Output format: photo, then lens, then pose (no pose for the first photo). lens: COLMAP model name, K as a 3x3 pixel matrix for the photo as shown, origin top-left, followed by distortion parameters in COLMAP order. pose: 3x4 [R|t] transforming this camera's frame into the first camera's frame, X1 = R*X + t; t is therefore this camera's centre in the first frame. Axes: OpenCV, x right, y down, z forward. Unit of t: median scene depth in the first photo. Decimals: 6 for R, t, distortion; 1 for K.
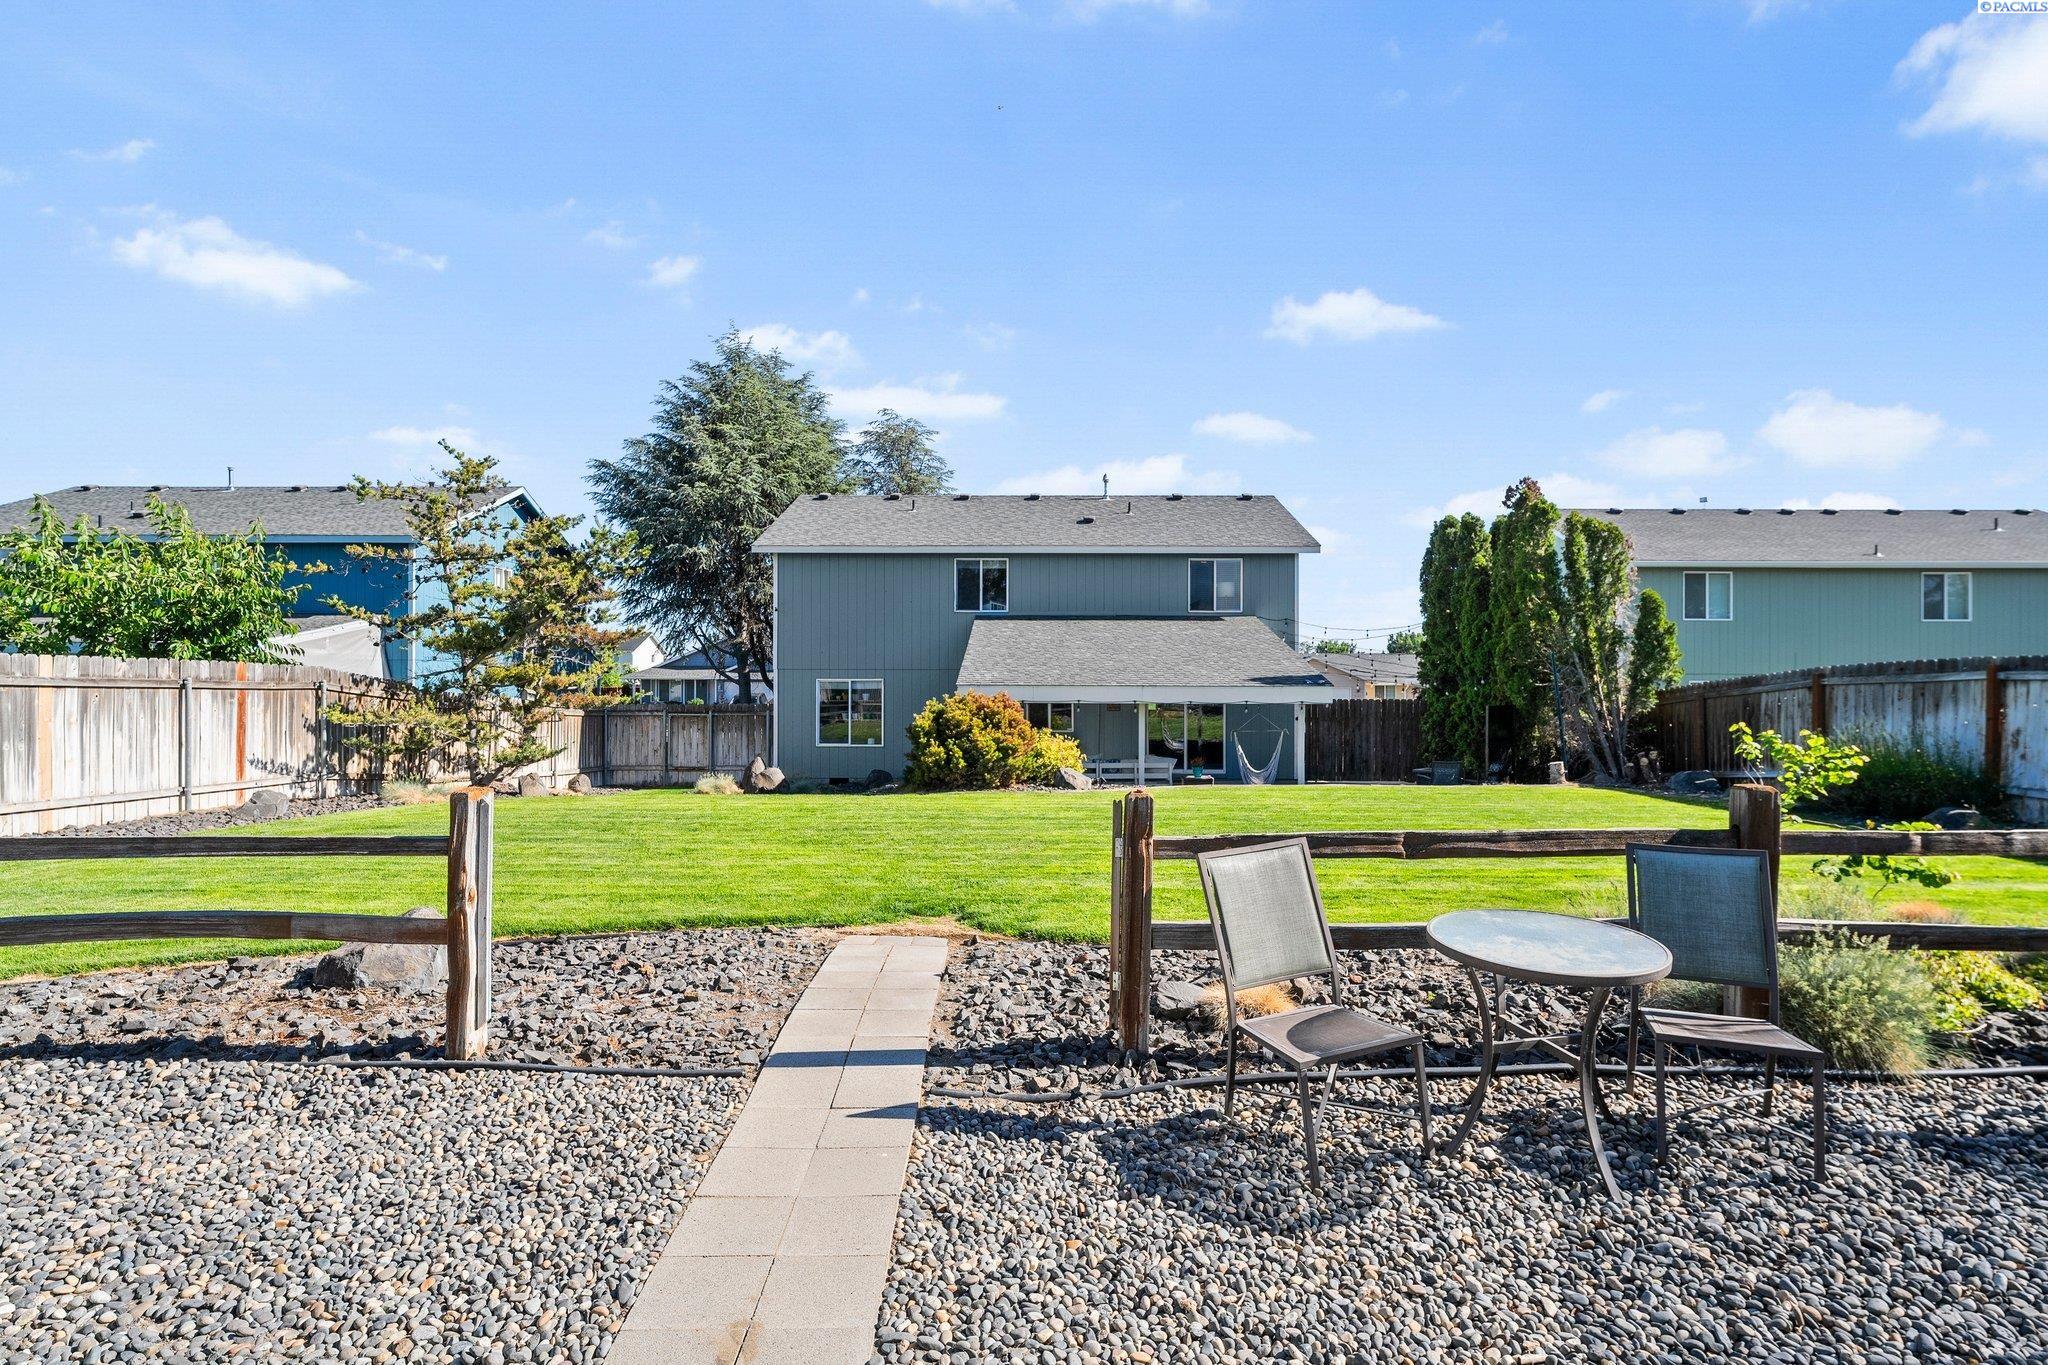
lens RADIAL K [[1053.2, 0, 1024.0], [0, 1053.2, 682.5], [0, 0, 1]] dist [-0.000191, 0.000016]
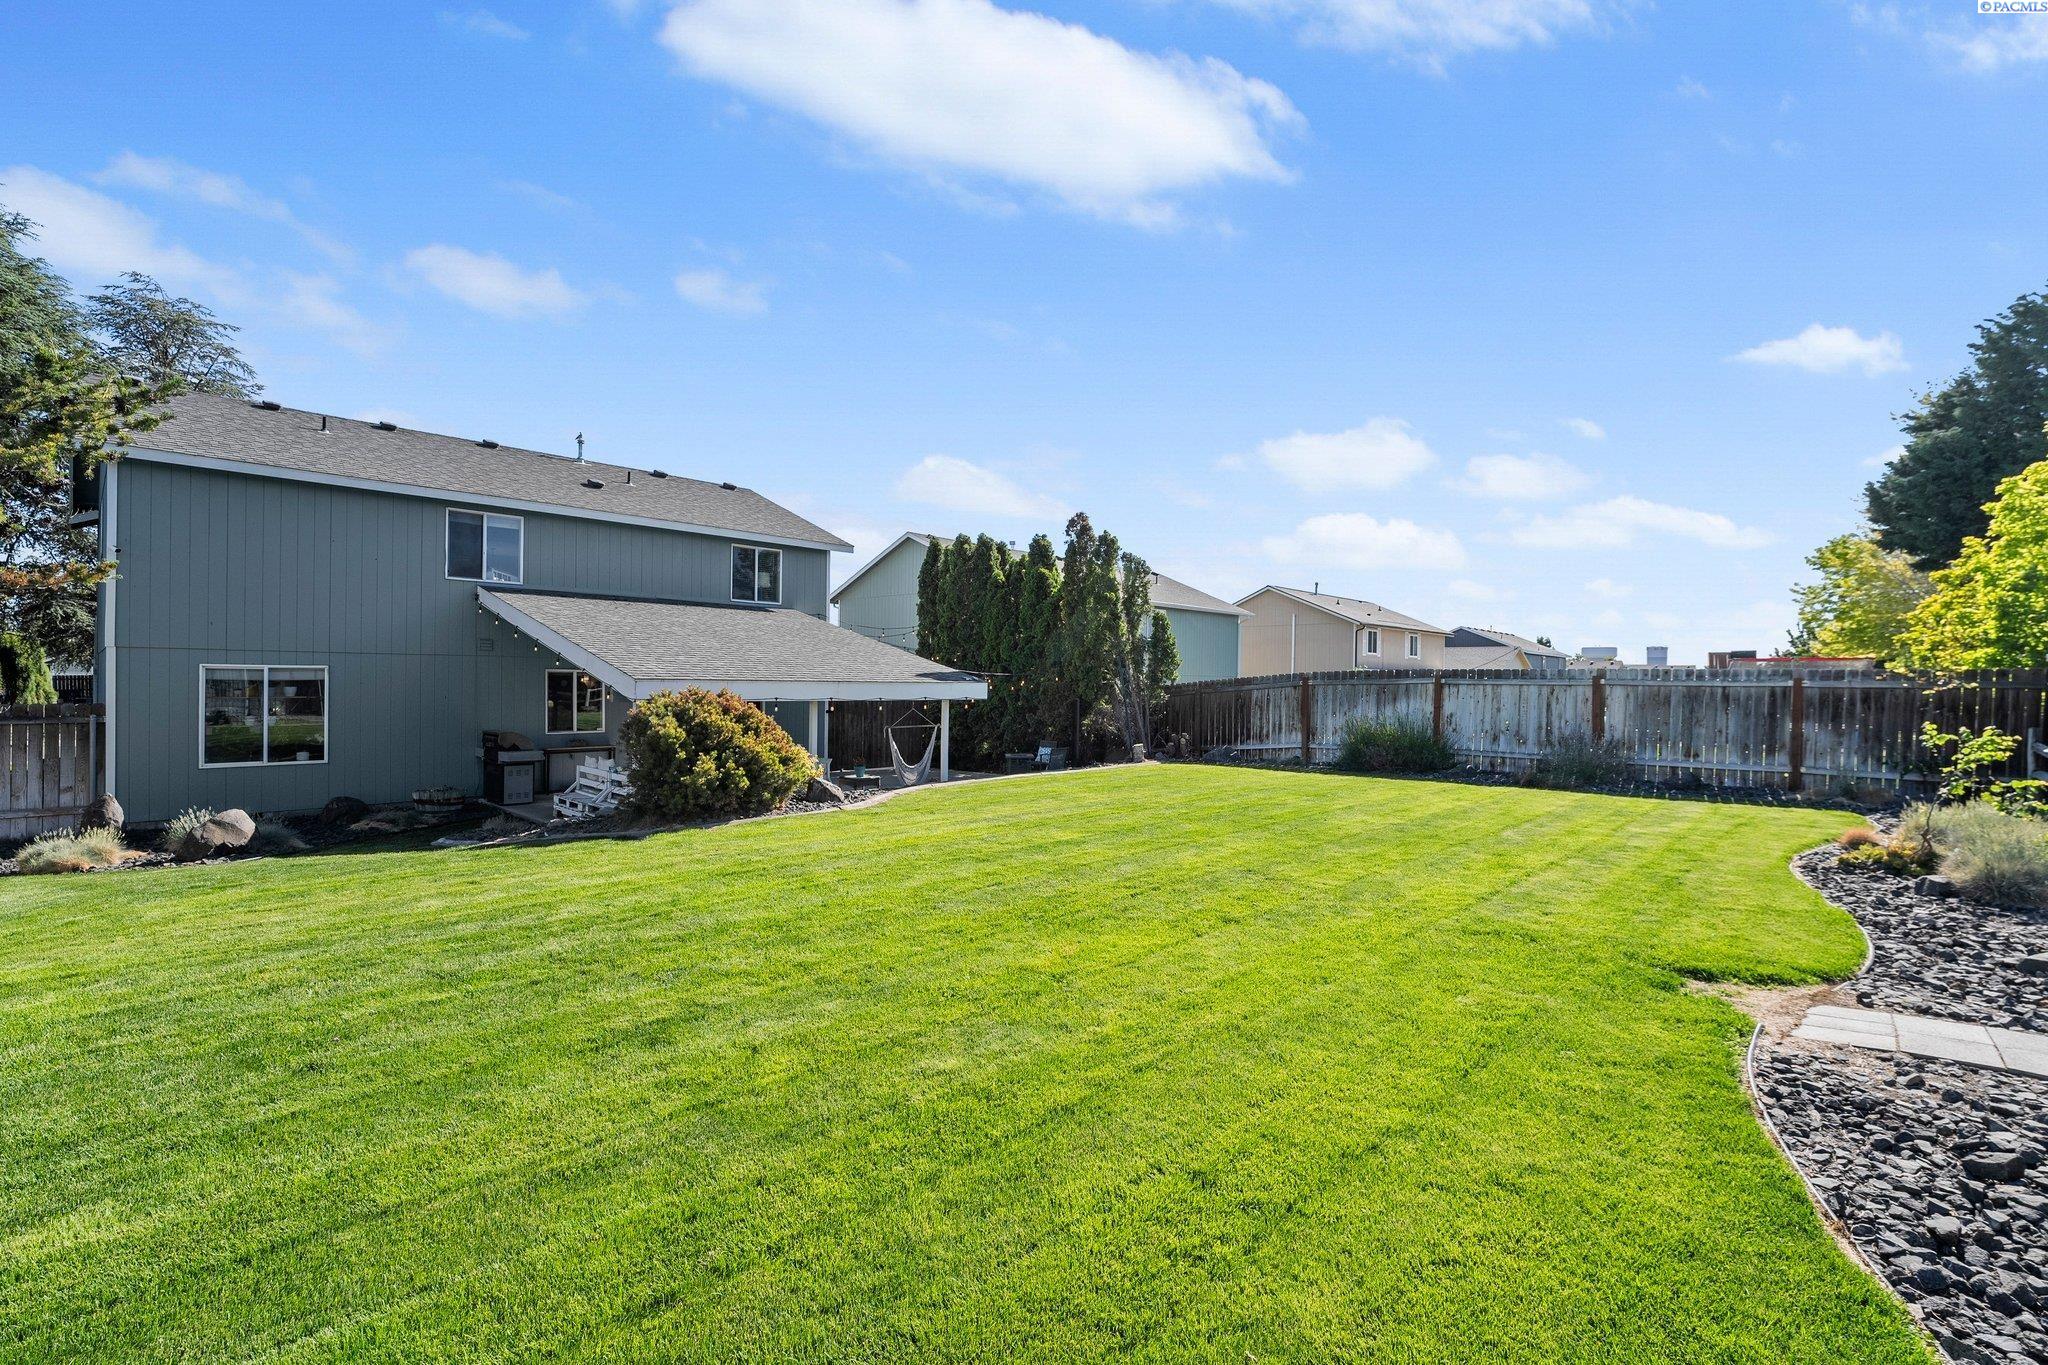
lens RADIAL K [[909.0, 0, 1024.0], [0, 909.0, 682.5], [0, 0, 1]] dist [-0.009803, 0.000093]
pose [[0.675038, 0.004572, 0.737769, -0.358544], [-0.012835, 0.999902, 0.005547, -0.002380], [-0.737671, -0.013214, 0.675031, 0.346259]]
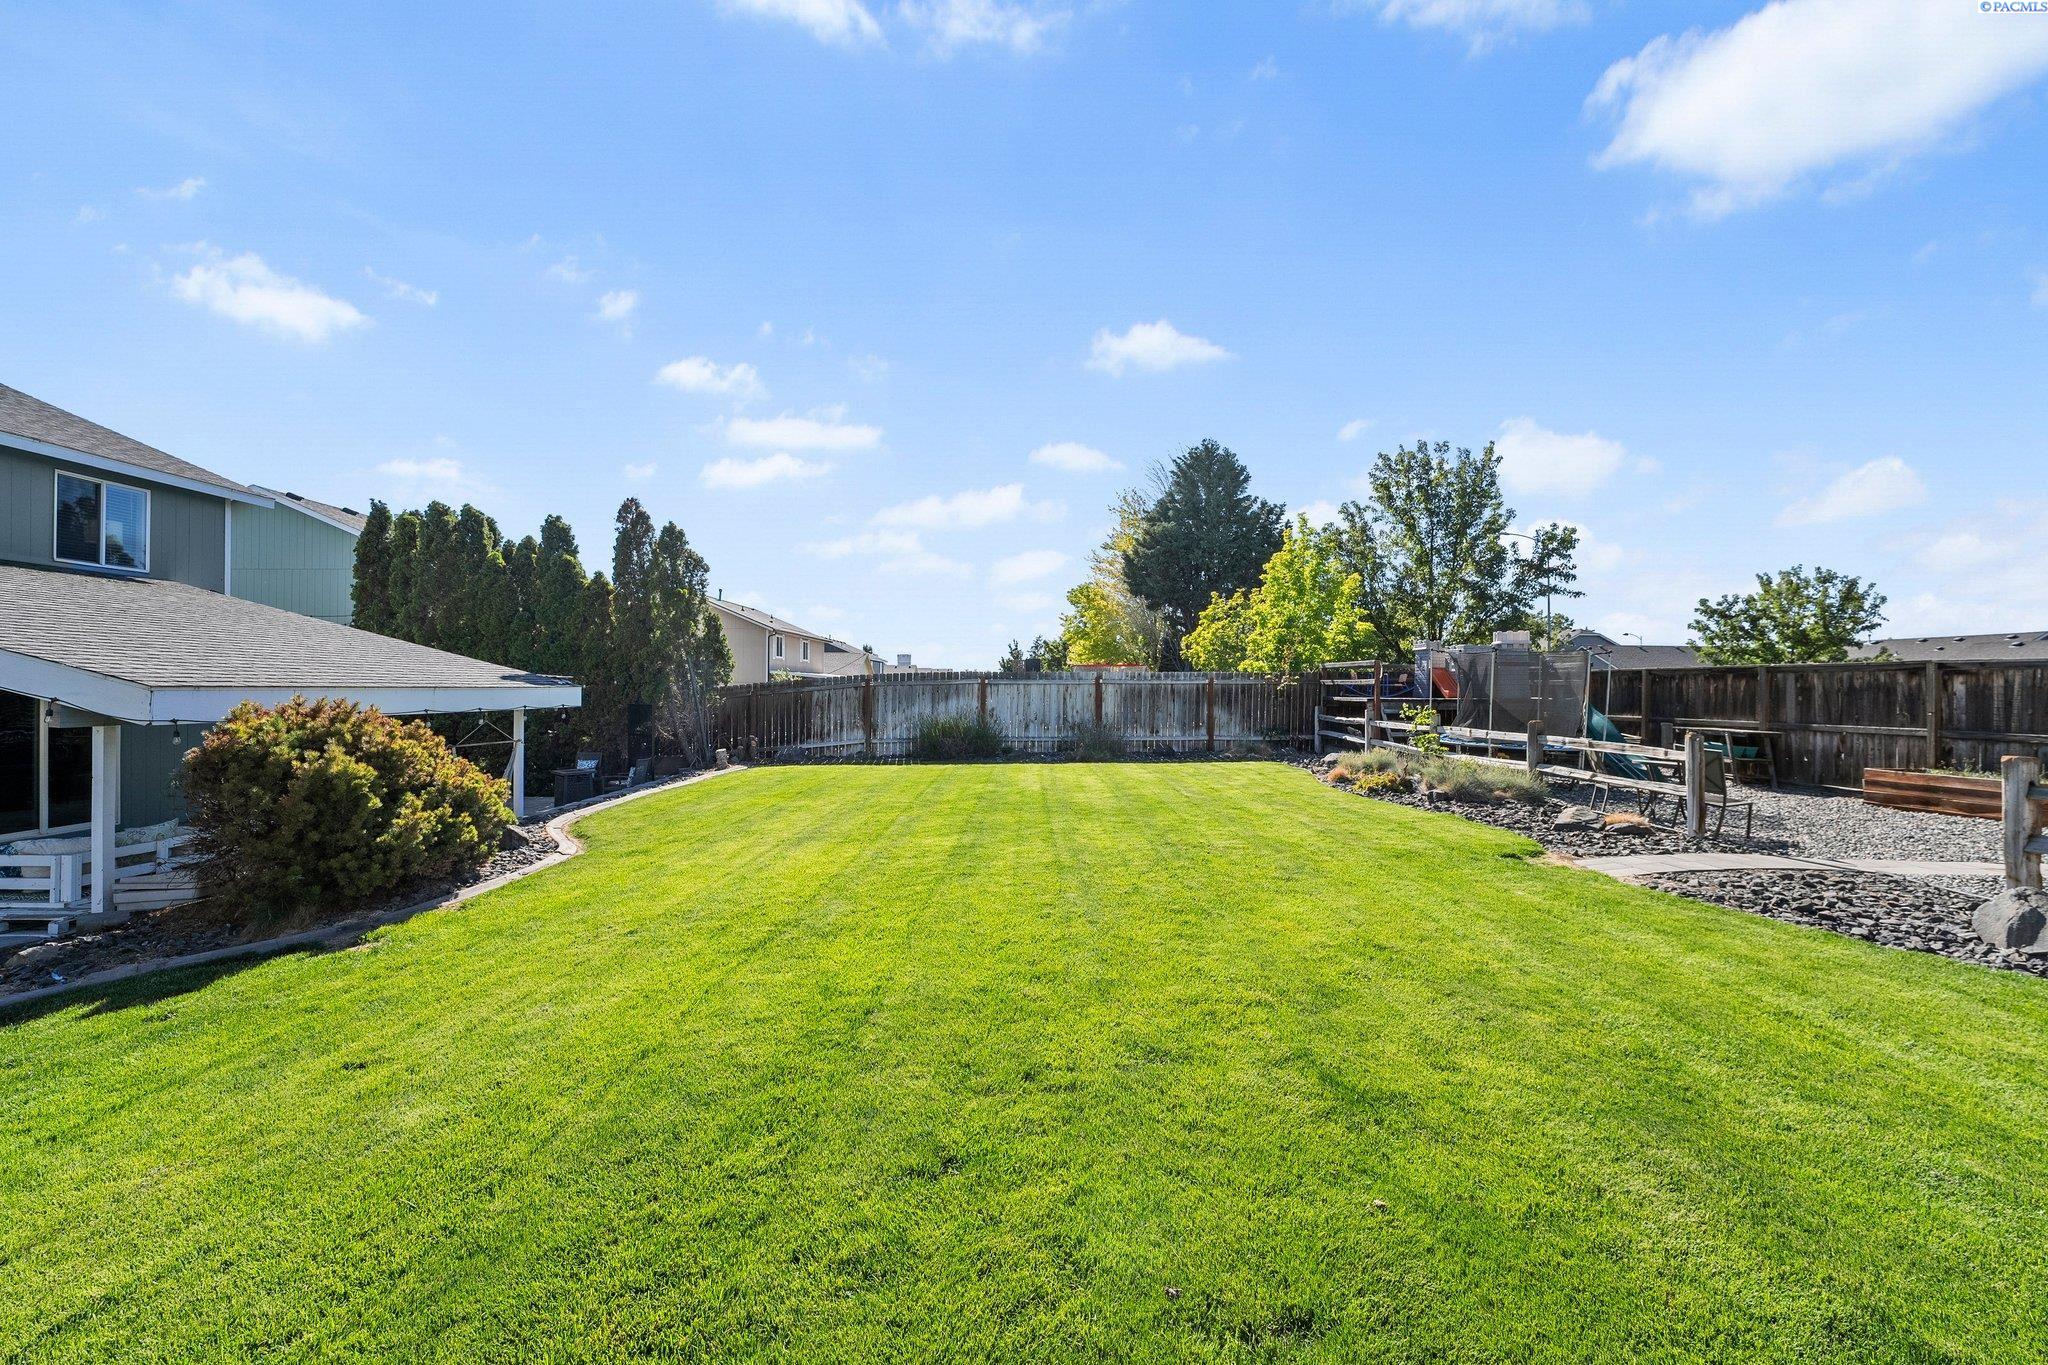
lens RADIAL K [[838.5, 0, 1024.0], [0, 838.5, 682.5], [0, 0, 1]] dist [-0.011522, 0.000268]
pose [[-0.029675, 0.002819, 0.999556, -0.429441], [-0.005567, 0.999980, -0.002985, -0.000205], [-0.999544, -0.005653, -0.029659, 0.638558]]
